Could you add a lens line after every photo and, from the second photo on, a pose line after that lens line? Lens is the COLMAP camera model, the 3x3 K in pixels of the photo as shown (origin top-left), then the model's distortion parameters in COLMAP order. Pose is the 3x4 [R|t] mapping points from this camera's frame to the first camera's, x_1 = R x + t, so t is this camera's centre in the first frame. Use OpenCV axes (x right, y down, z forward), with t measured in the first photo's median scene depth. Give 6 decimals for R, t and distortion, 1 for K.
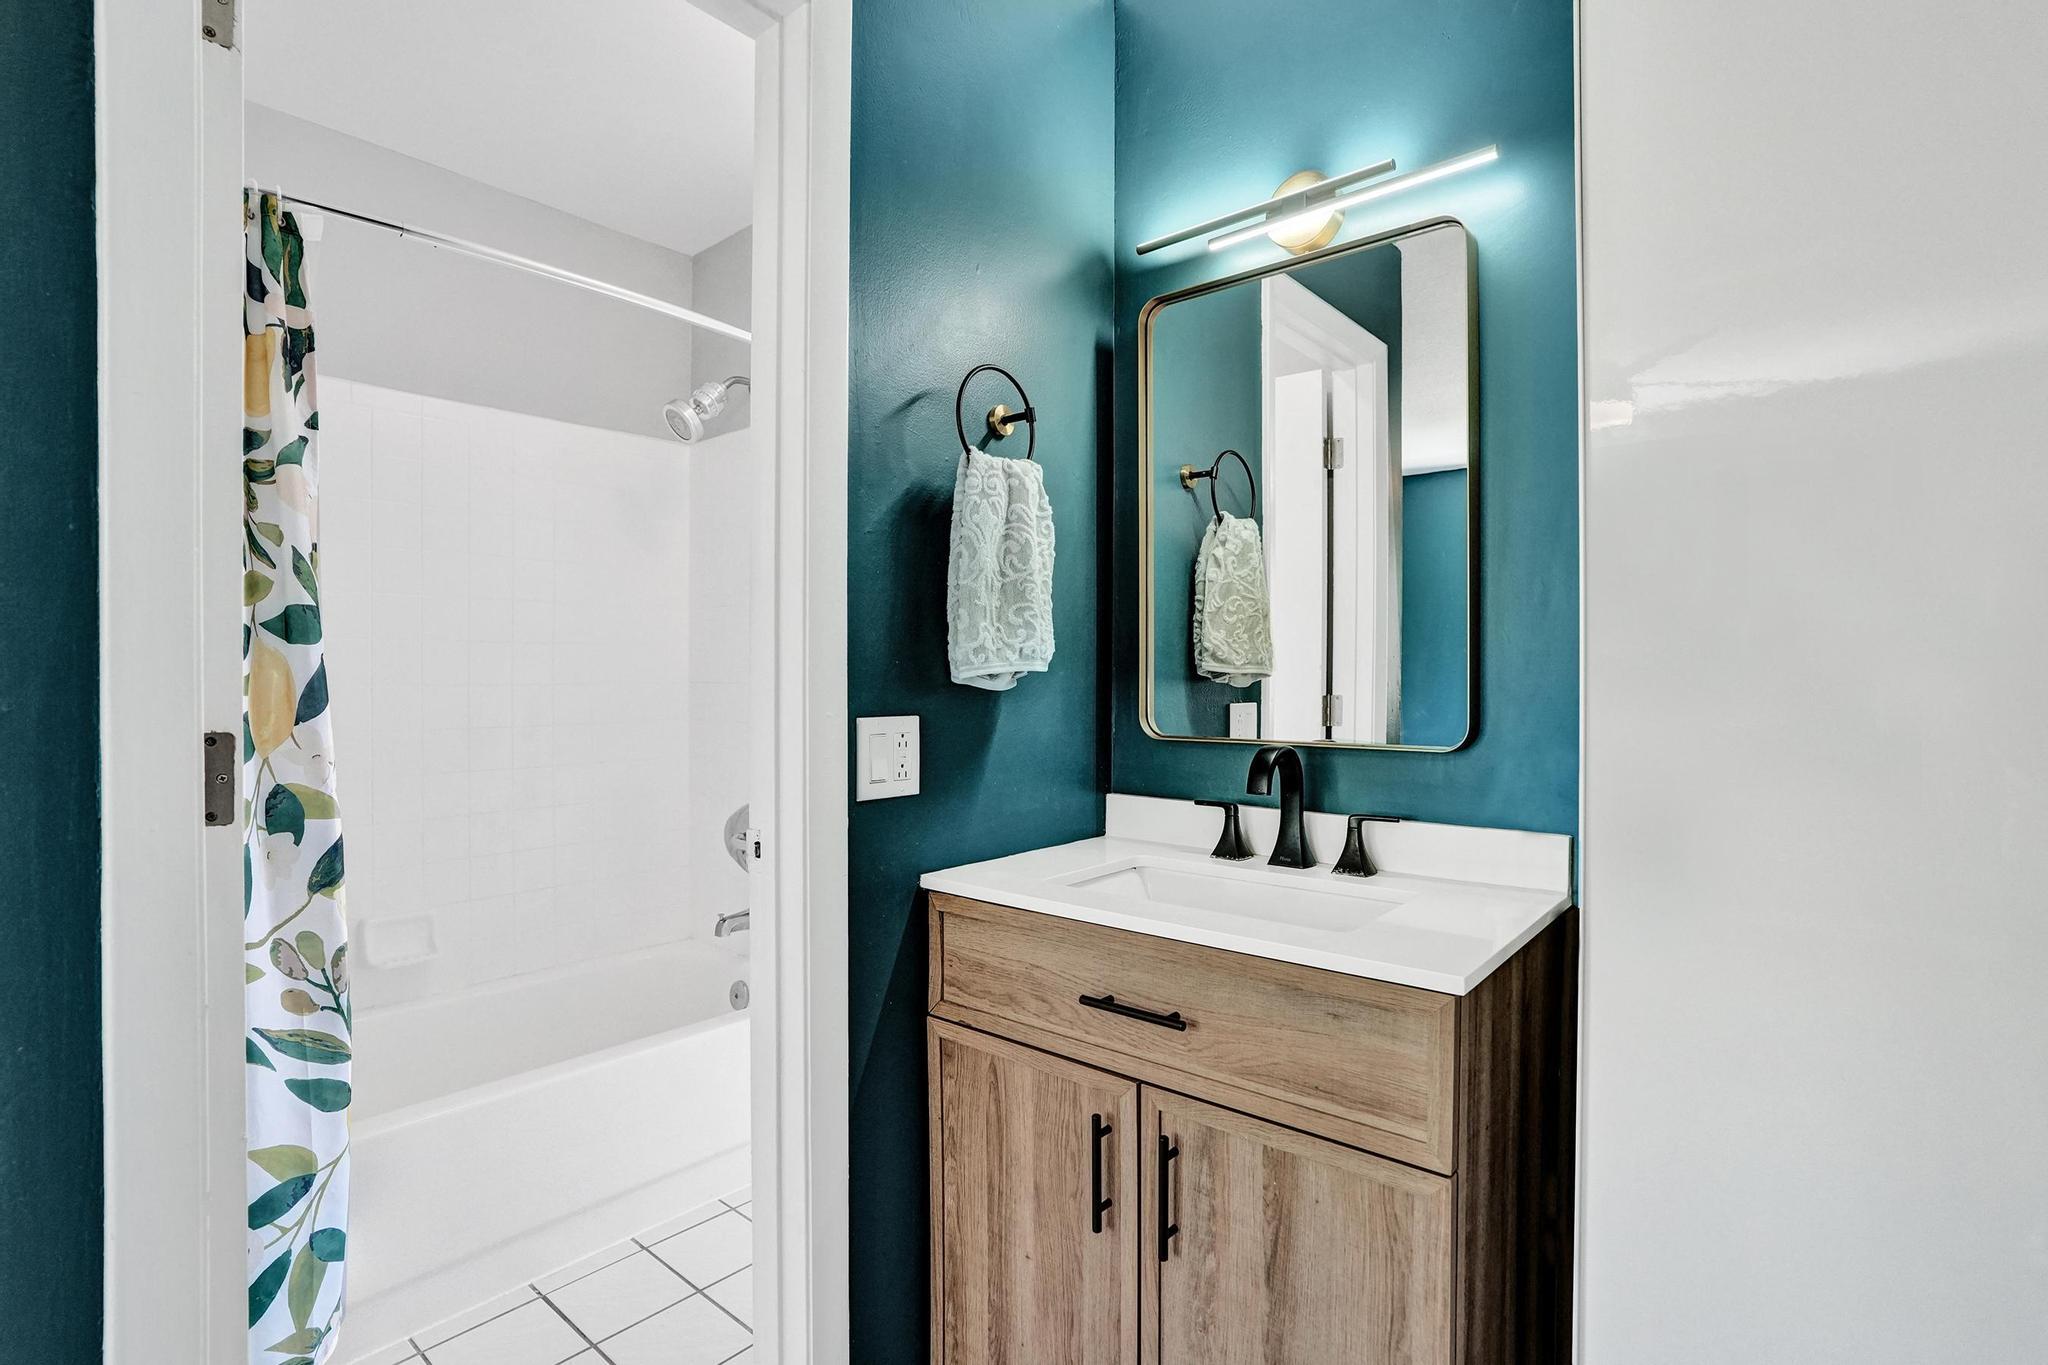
lens RADIAL K [[968.4, 0, 1013.3], [0, 968.4, 692.3], [0, 0, 1]] dist [-0.045132, 0.013304]
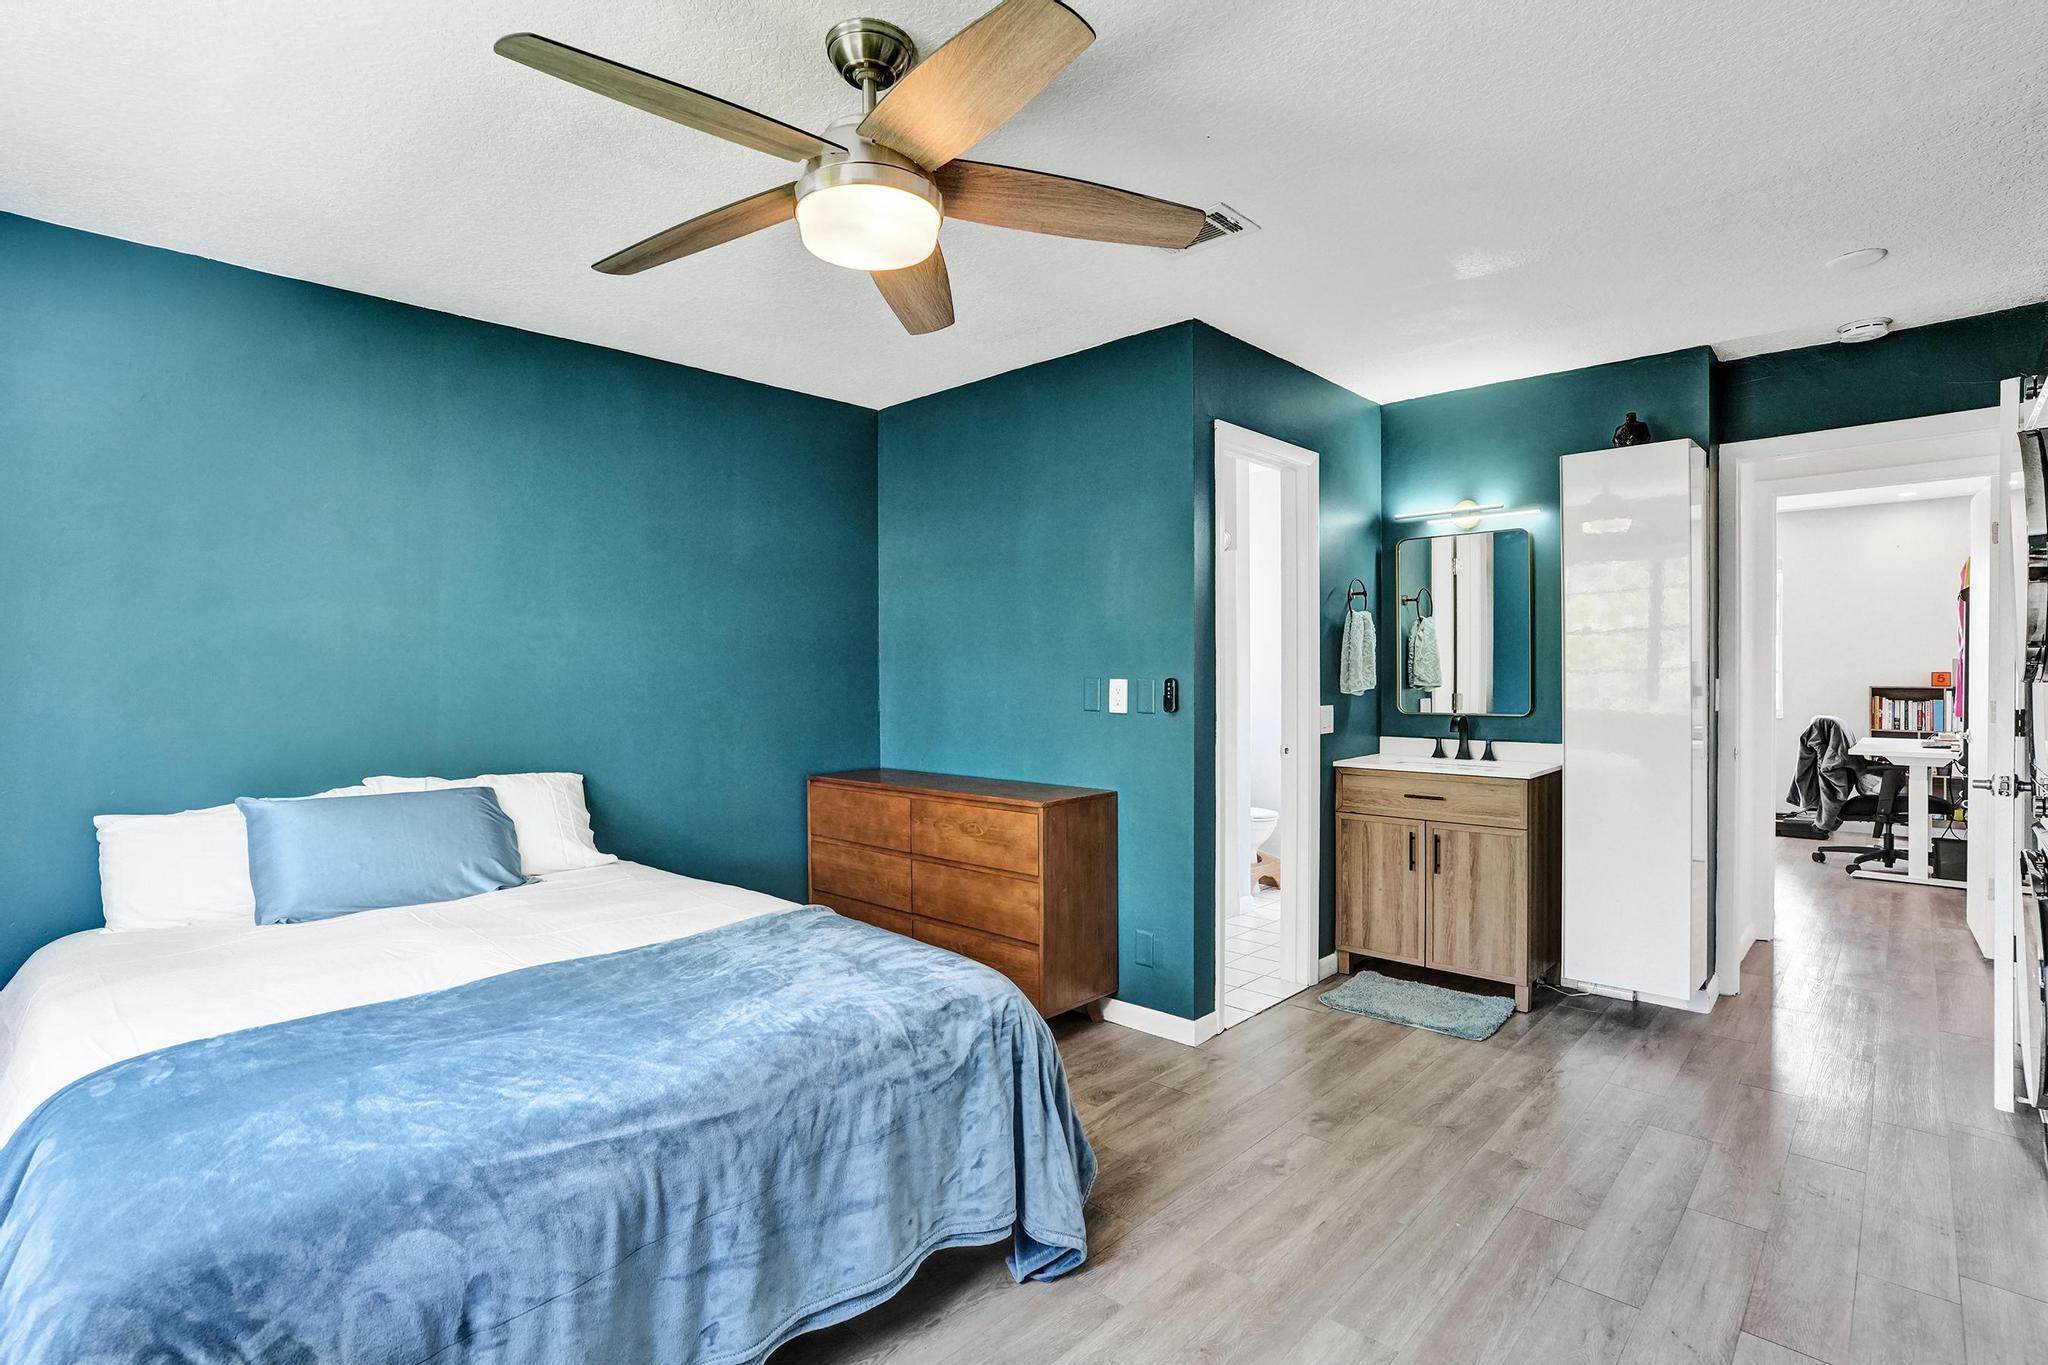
lens RADIAL K [[968.4, 0, 1028.3], [0, 968.4, 673.1], [0, 0, 1]] dist [-0.045132, 0.013304]
pose [[0.999423, -0.003392, -0.033805, -0.939324], [0.003187, 0.999976, -0.006122, -0.057145], [0.033825, 0.006010, 0.999410, -1.942387]]
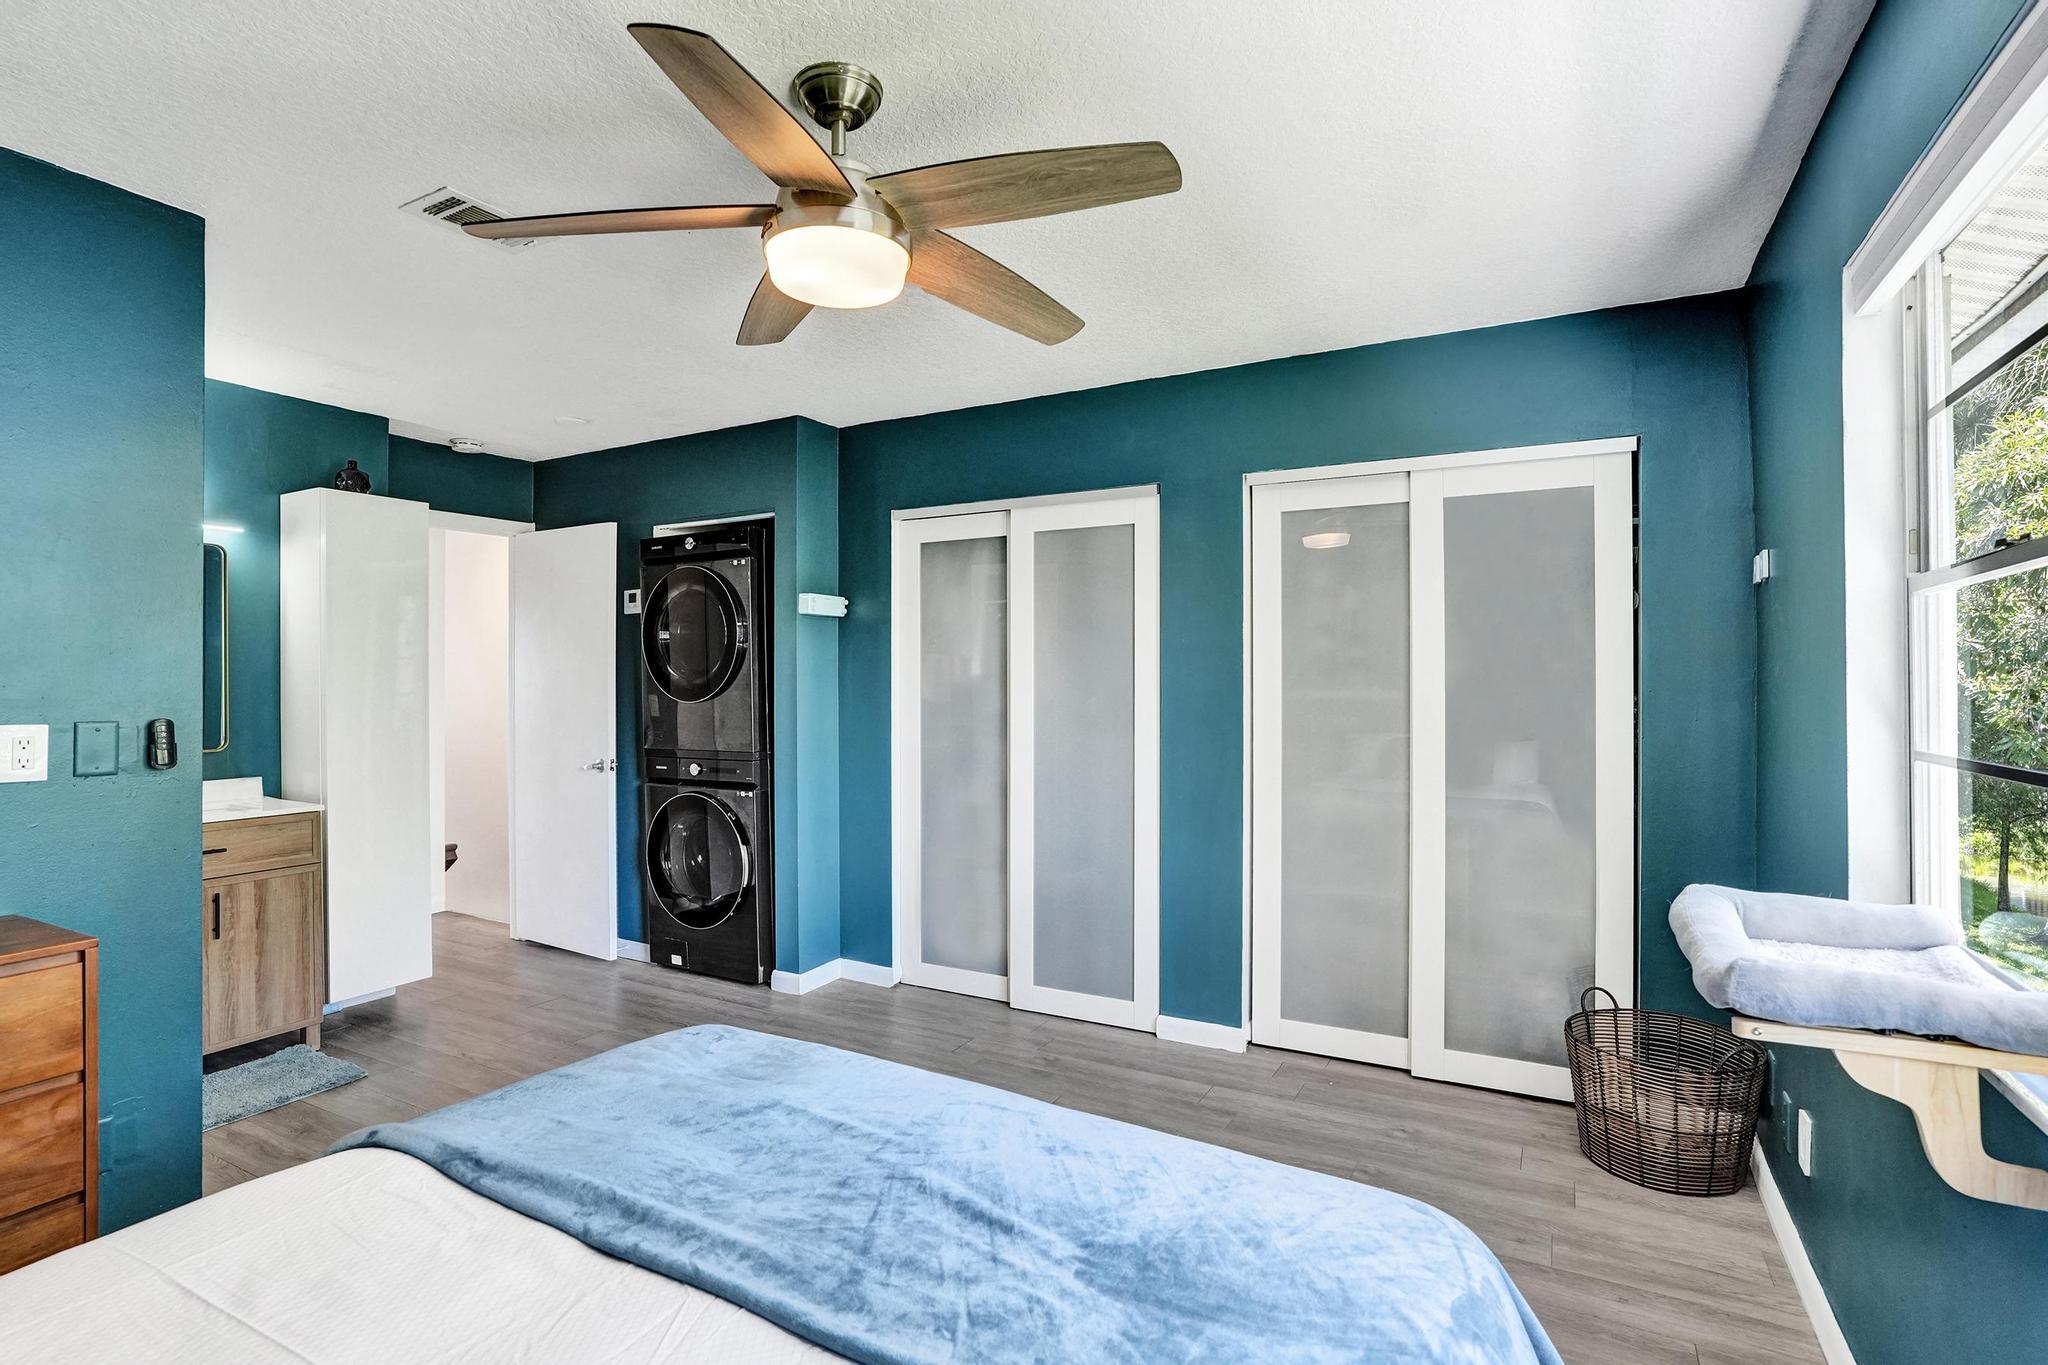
lens RADIAL K [[968.4, 0, 1018.5], [0, 968.4, 681.9], [0, 0, 1]] dist [-0.045132, 0.013304]
pose [[-0.217115, 0.003283, 0.976141, -2.546645], [0.014563, 0.999894, -0.000124, -0.097142], [-0.976037, 0.014189, -0.217140, -0.575251]]
